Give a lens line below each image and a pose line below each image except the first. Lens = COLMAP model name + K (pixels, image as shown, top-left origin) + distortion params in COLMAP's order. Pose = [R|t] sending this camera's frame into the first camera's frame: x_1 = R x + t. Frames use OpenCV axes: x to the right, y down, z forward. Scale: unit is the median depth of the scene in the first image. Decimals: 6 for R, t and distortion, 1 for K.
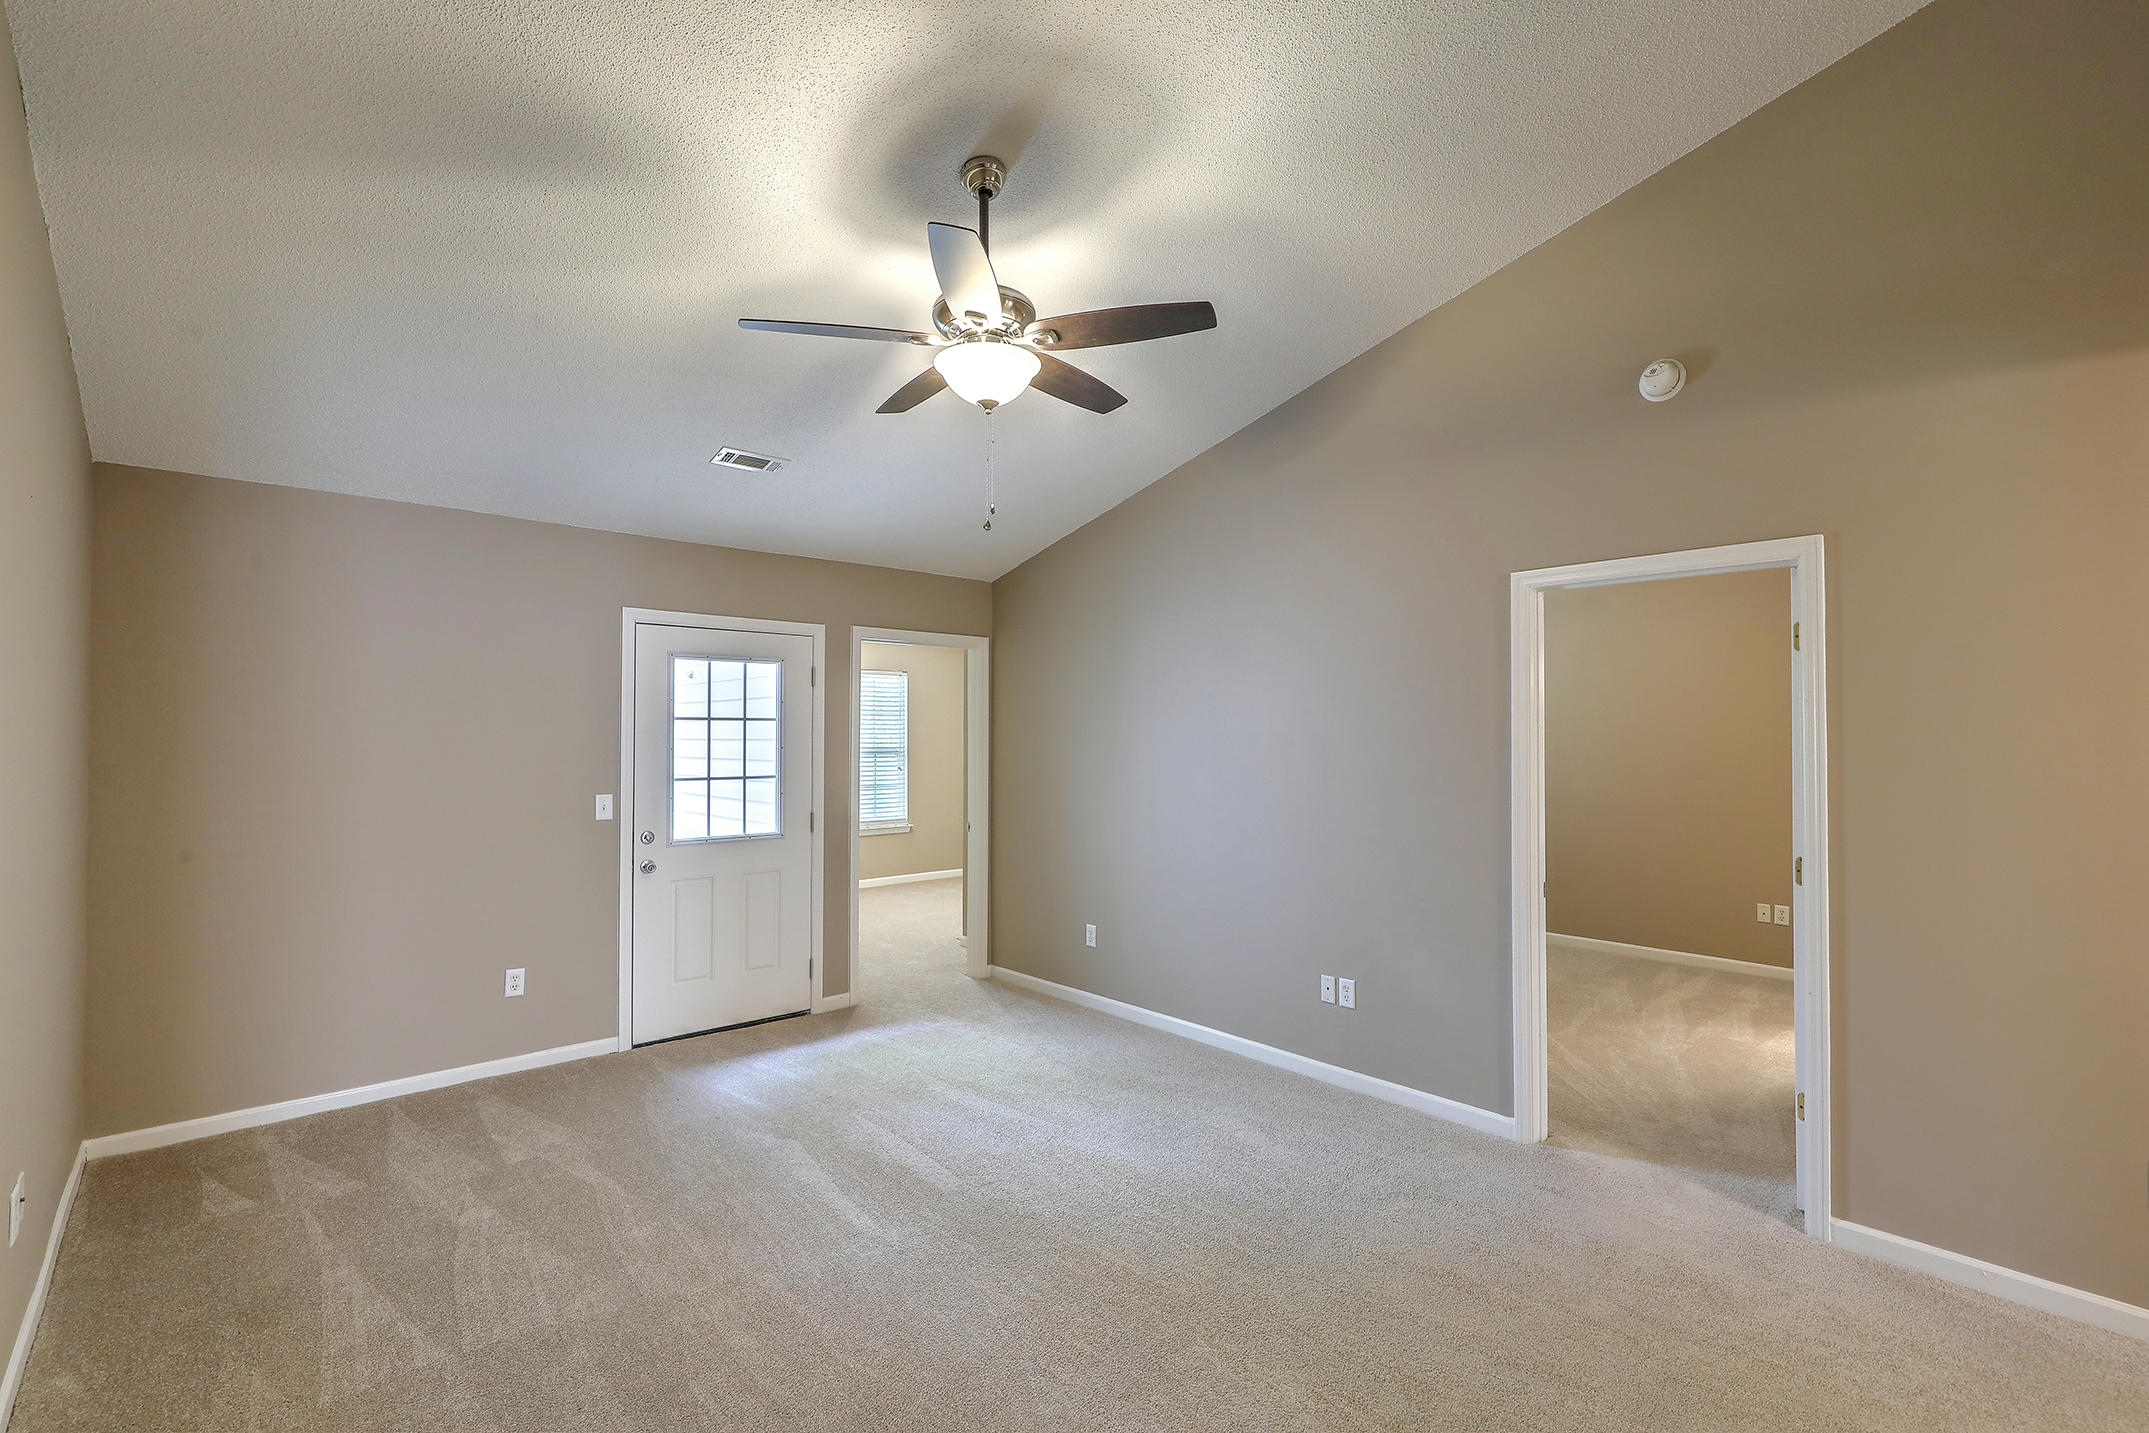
lens RADIAL K [[971.9, 0, 1106.4], [0, 971.9, 726.5], [0, 0, 1]] dist [-0.002118, -0.000554]
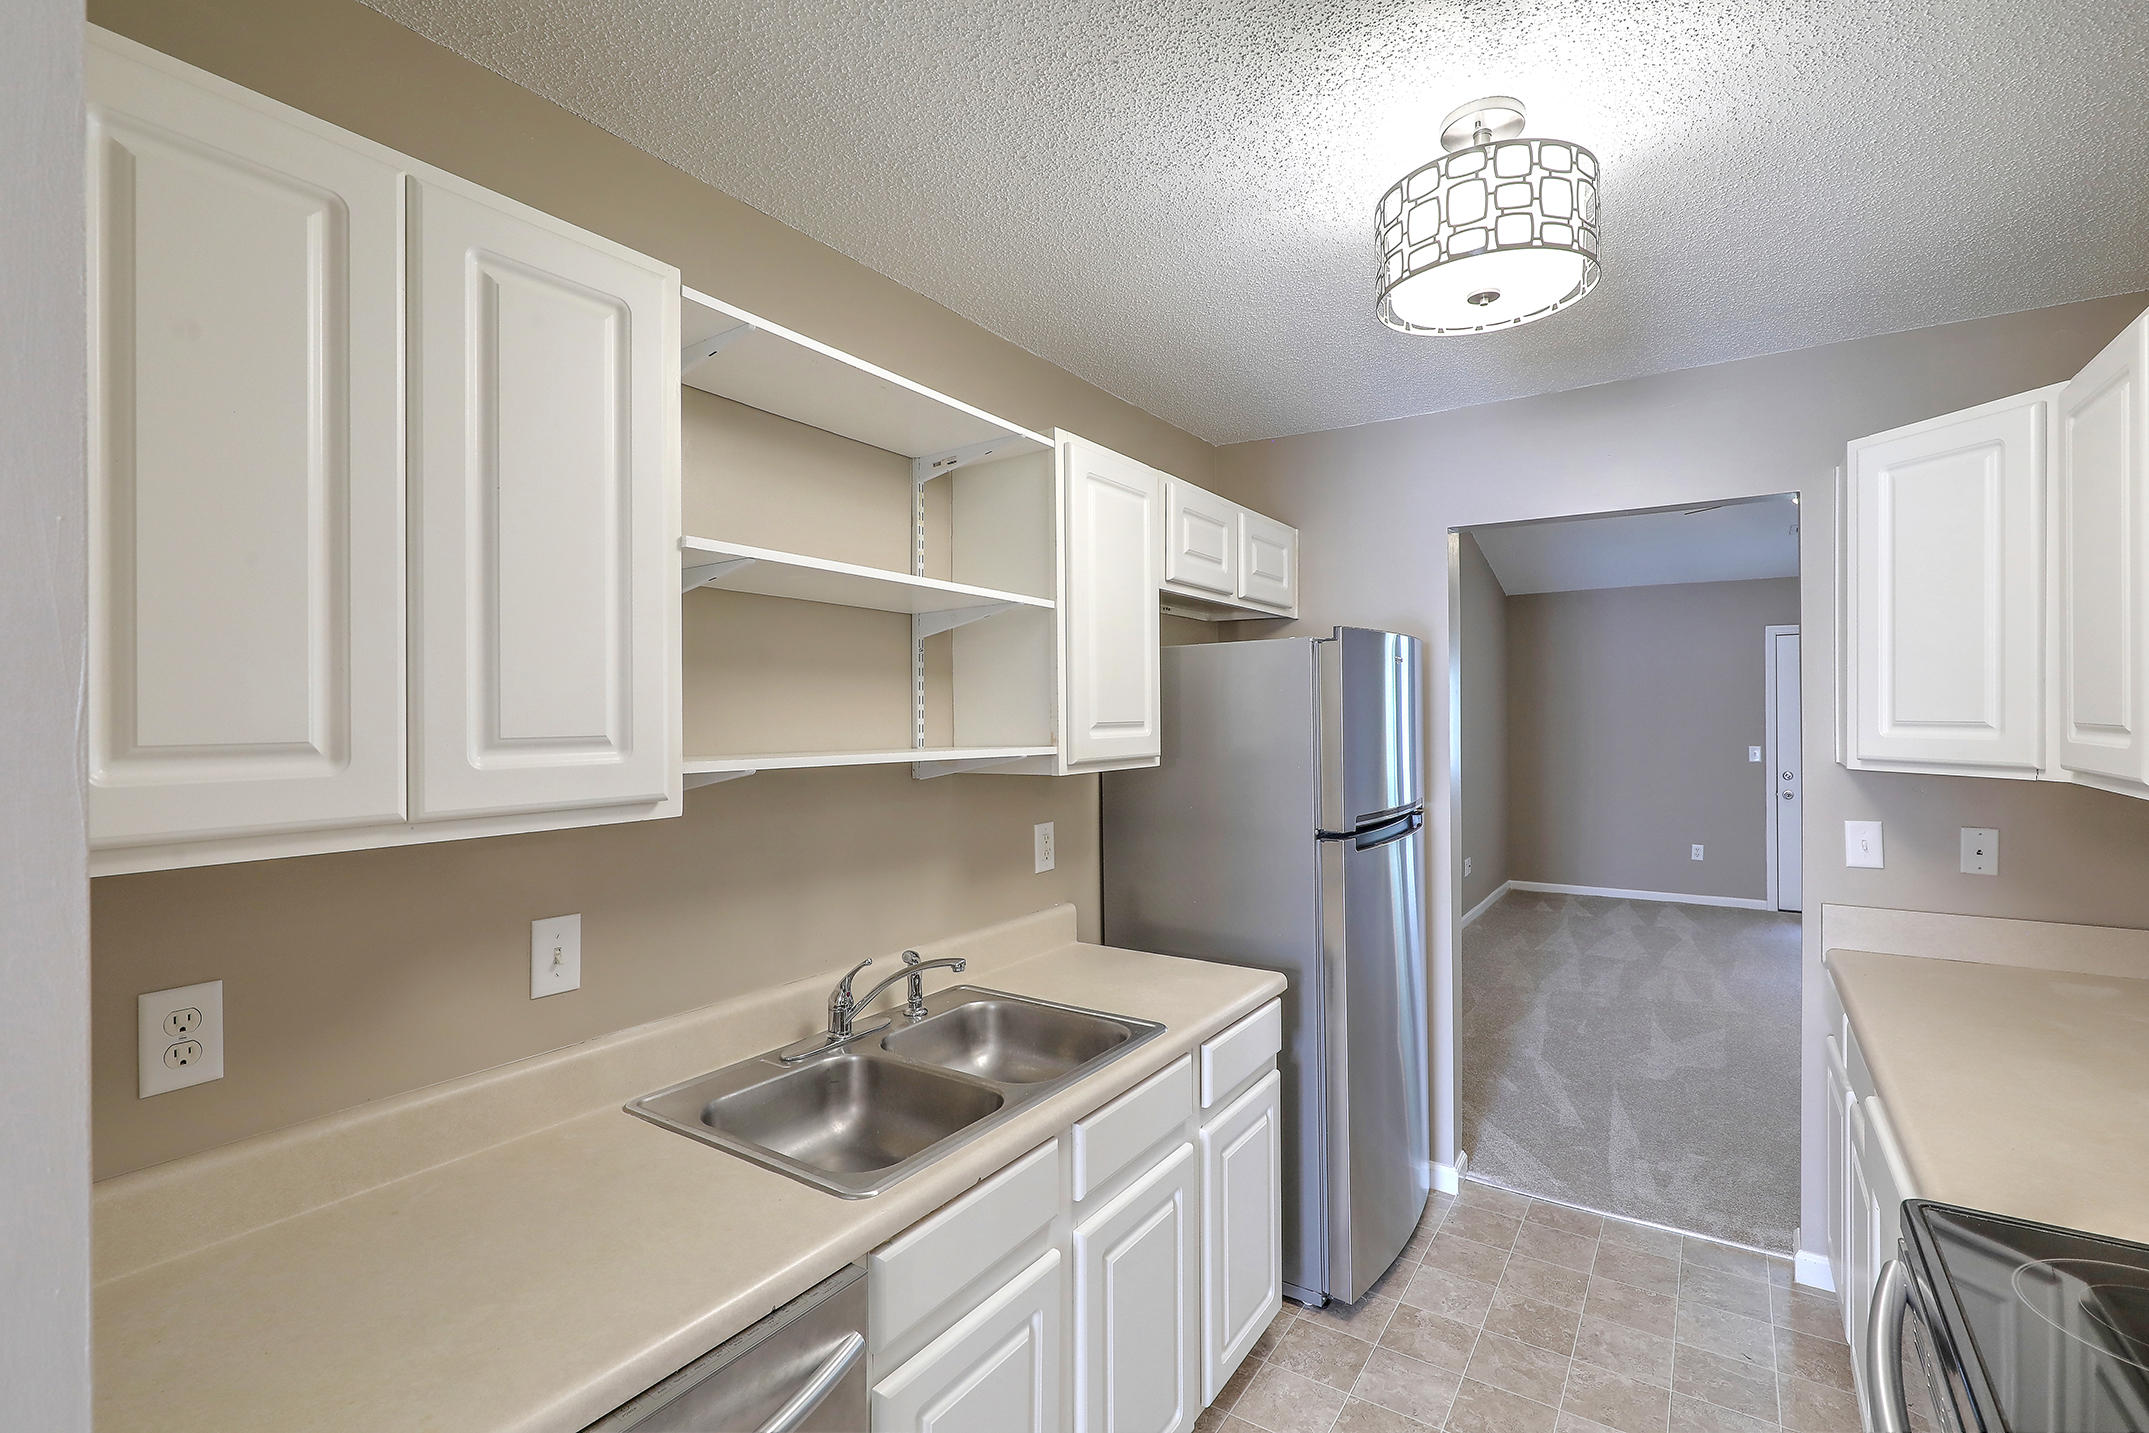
lens RADIAL K [[971.9, 0, 1072.9], [0, 971.9, 717.0], [0, 0, 1]] dist [-0.002118, -0.000554]
pose [[0.230321, -0.000802, -0.973114, 0.728737], [0.020655, 0.999778, 0.004064, -0.006319], [0.972896, -0.021036, 0.230286, -0.422486]]
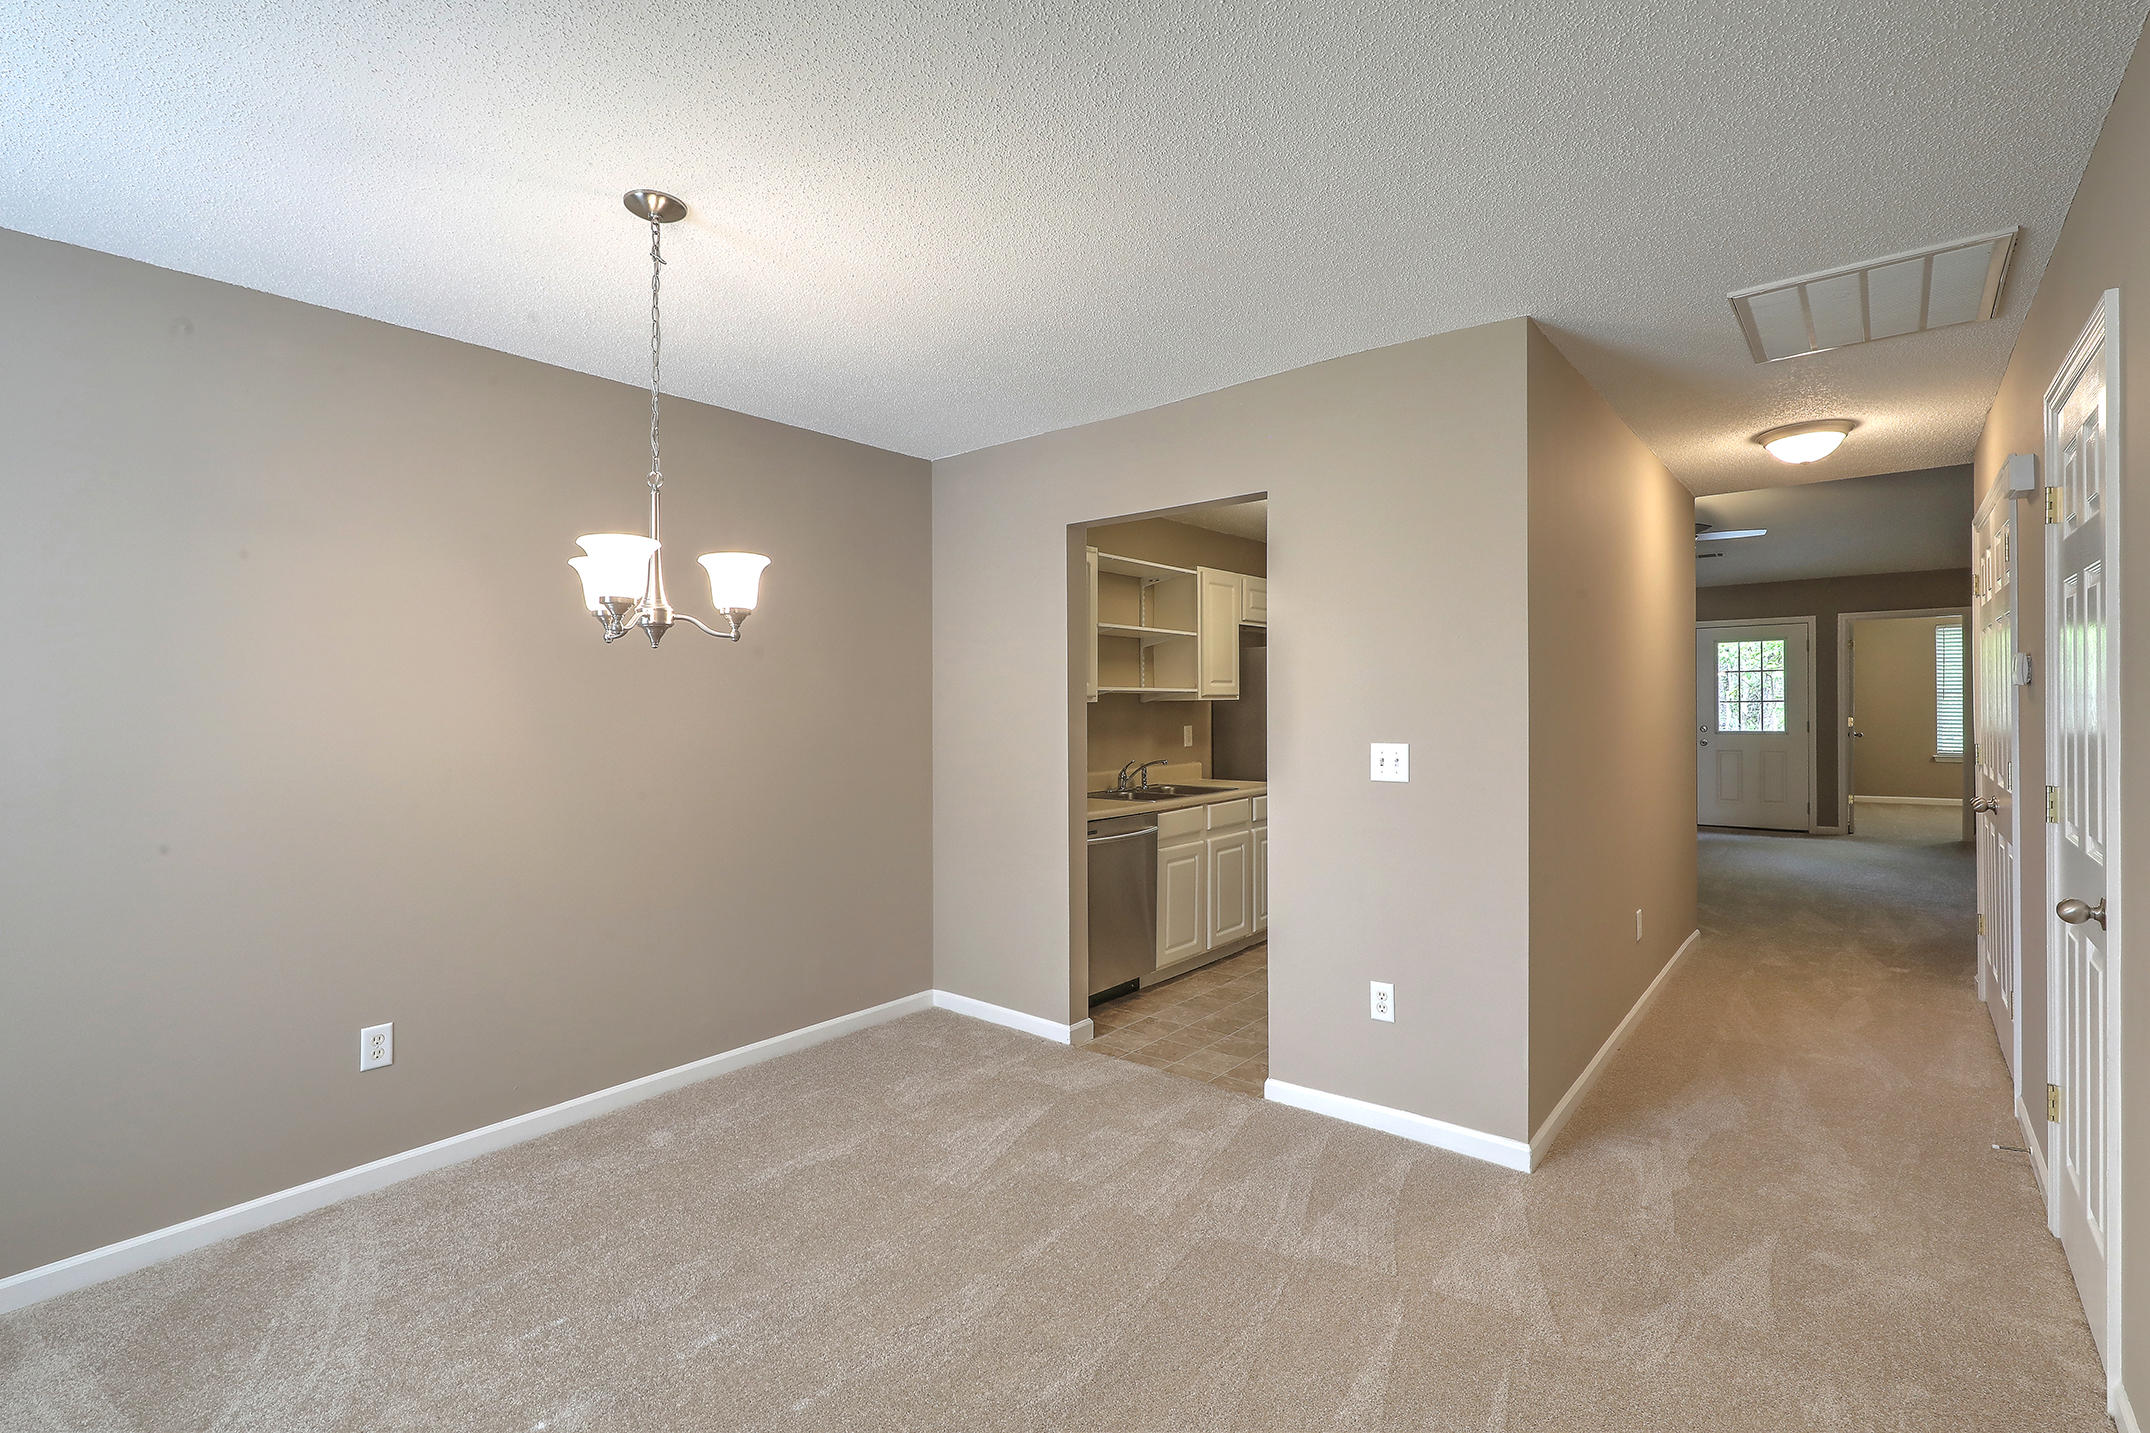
lens RADIAL K [[972.4, 0, 1071.2], [0, 972.4, 722.1], [0, 0, 1]] dist [-0.002118, -0.000554]
pose [[0.129790, 0.014702, -0.991433, 1.416239], [0.026455, 0.999483, 0.018285, 0.023240], [0.991189, -0.028602, 0.129334, -0.625049]]
